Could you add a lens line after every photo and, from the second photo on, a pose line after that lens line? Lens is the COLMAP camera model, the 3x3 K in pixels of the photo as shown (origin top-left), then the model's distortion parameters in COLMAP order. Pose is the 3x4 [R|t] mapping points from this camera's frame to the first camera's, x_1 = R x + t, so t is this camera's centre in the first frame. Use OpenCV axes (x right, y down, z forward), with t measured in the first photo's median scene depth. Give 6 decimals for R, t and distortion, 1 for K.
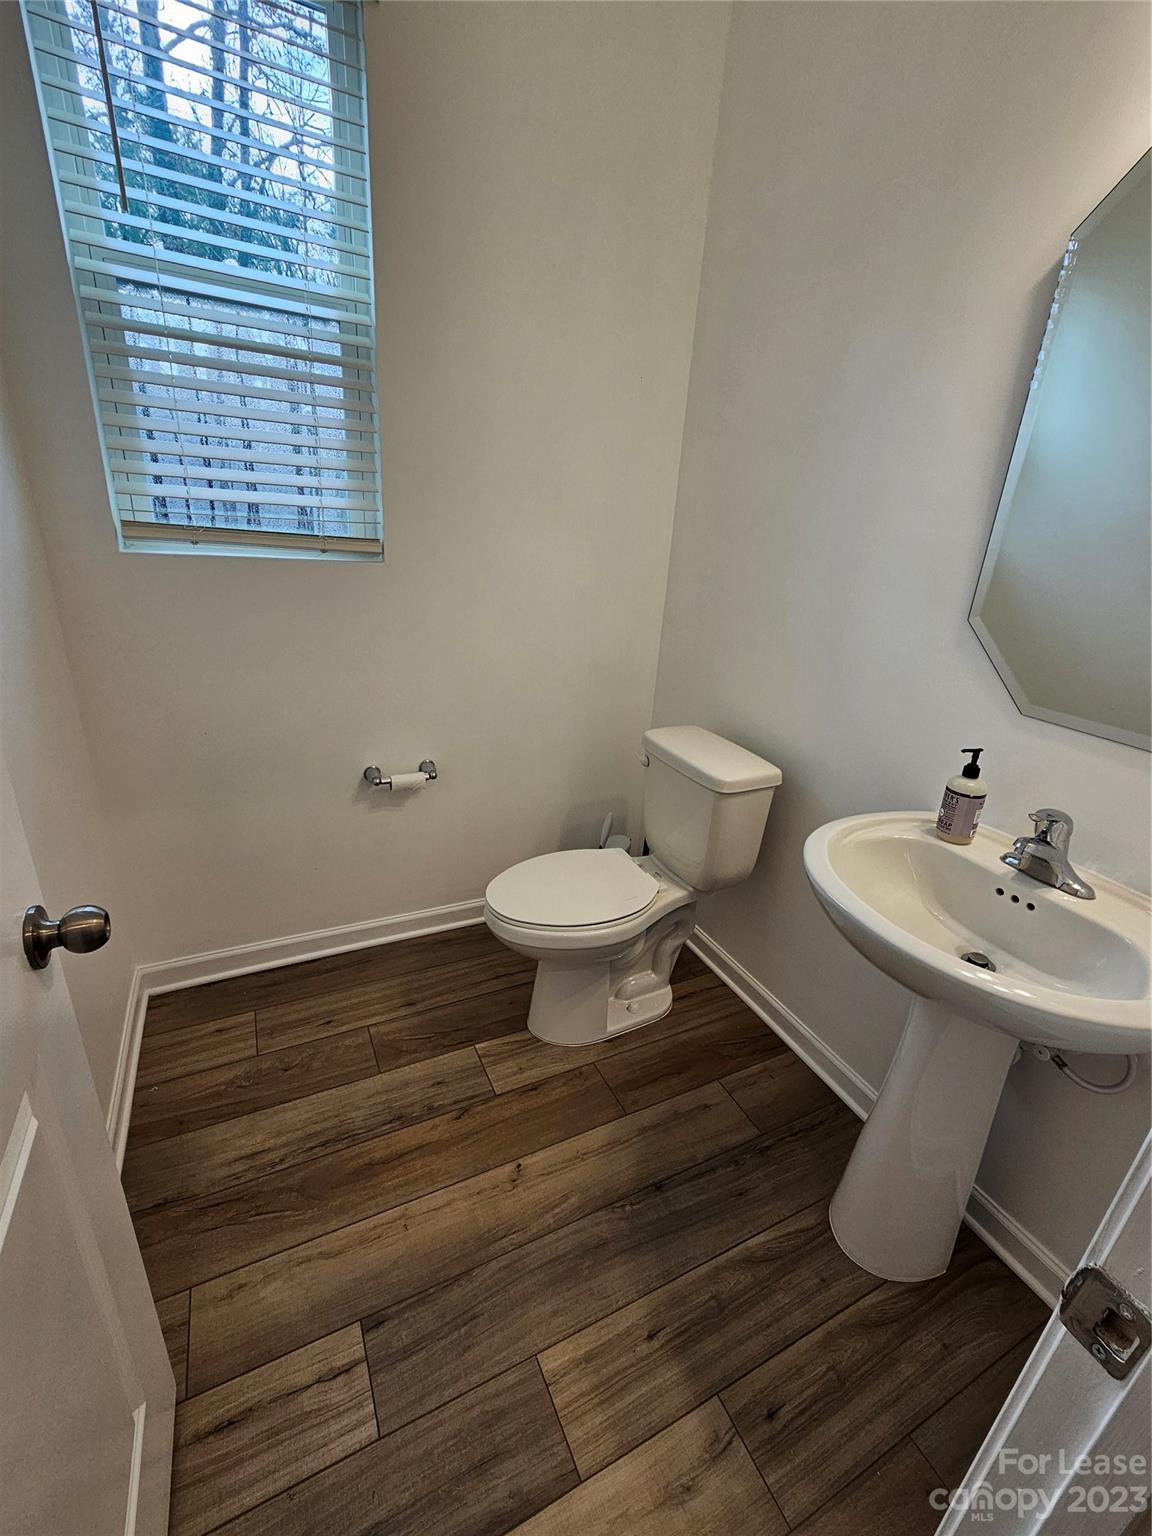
lens RADIAL K [[643.8, 0, 576.9], [0, 643.8, 768.5], [0, 0, 1]] dist [-0.003996, 0.000772]
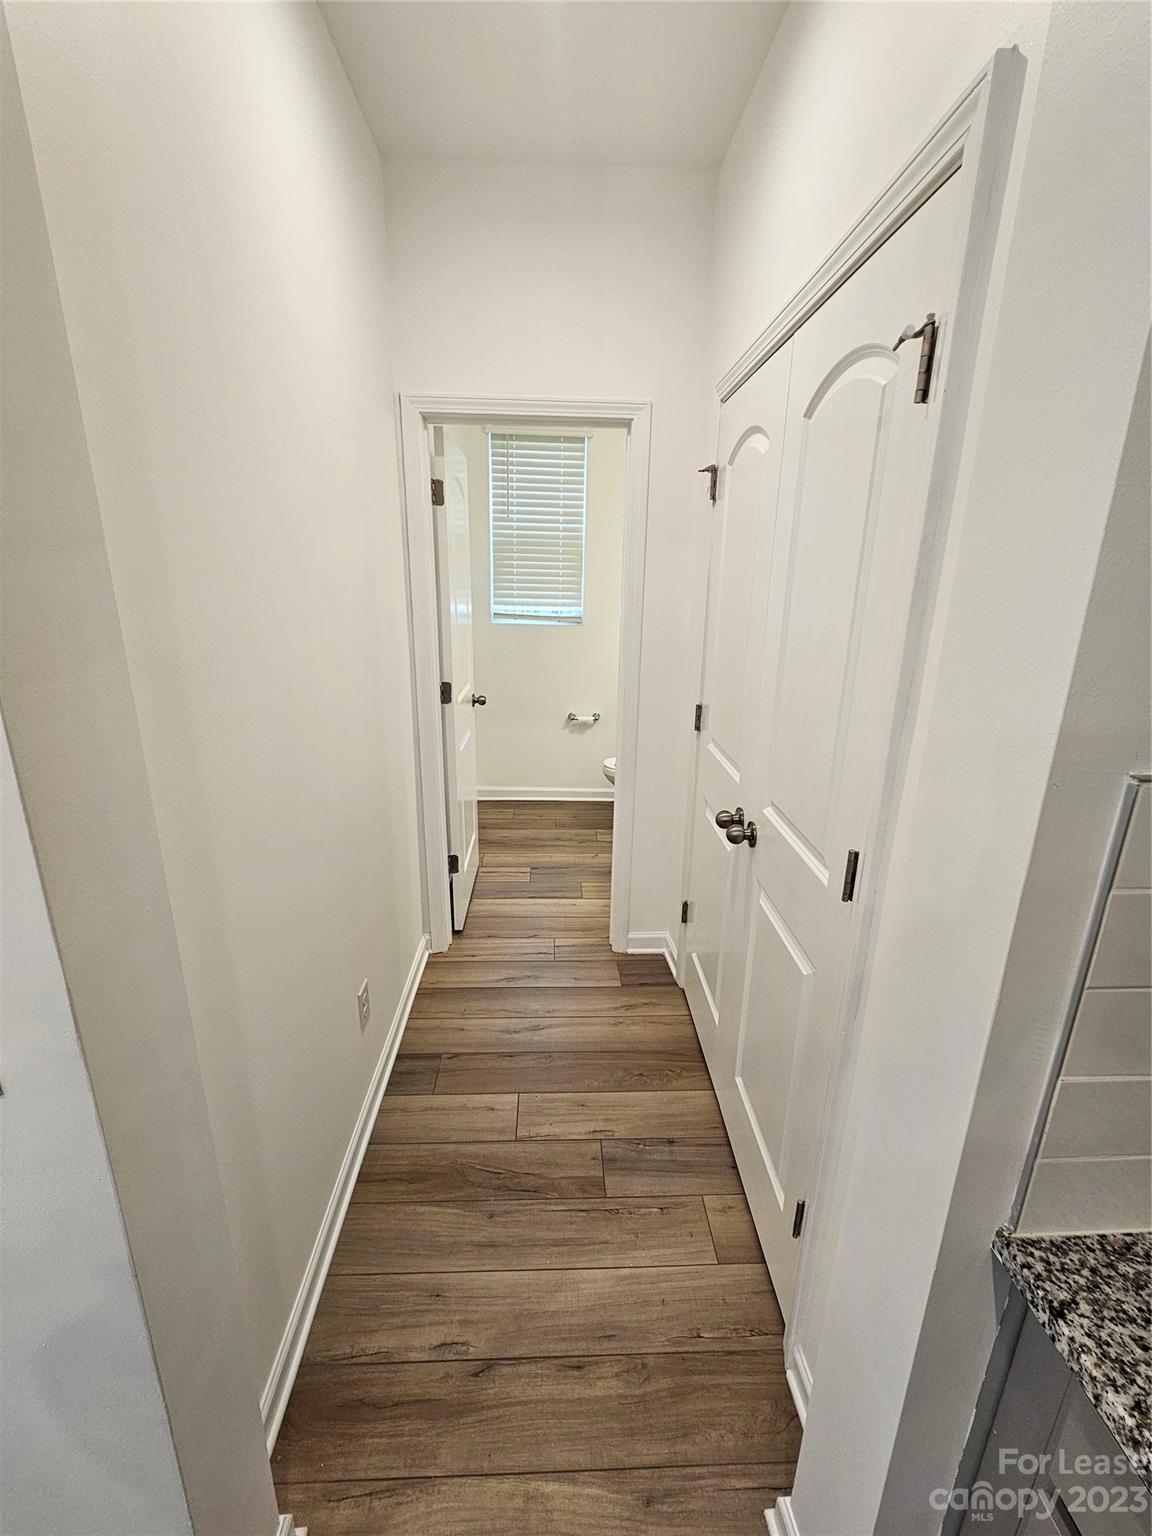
lens RADIAL K [[643.8, 0, 586.0], [0, 643.8, 766.9], [0, 0, 1]] dist [-0.003996, 0.000772]
pose [[0.914607, 0.067968, -0.398590, 0.743211], [-0.106714, 0.991395, -0.075813, 0.405973], [0.390007, 0.111875, 0.913990, -1.190602]]
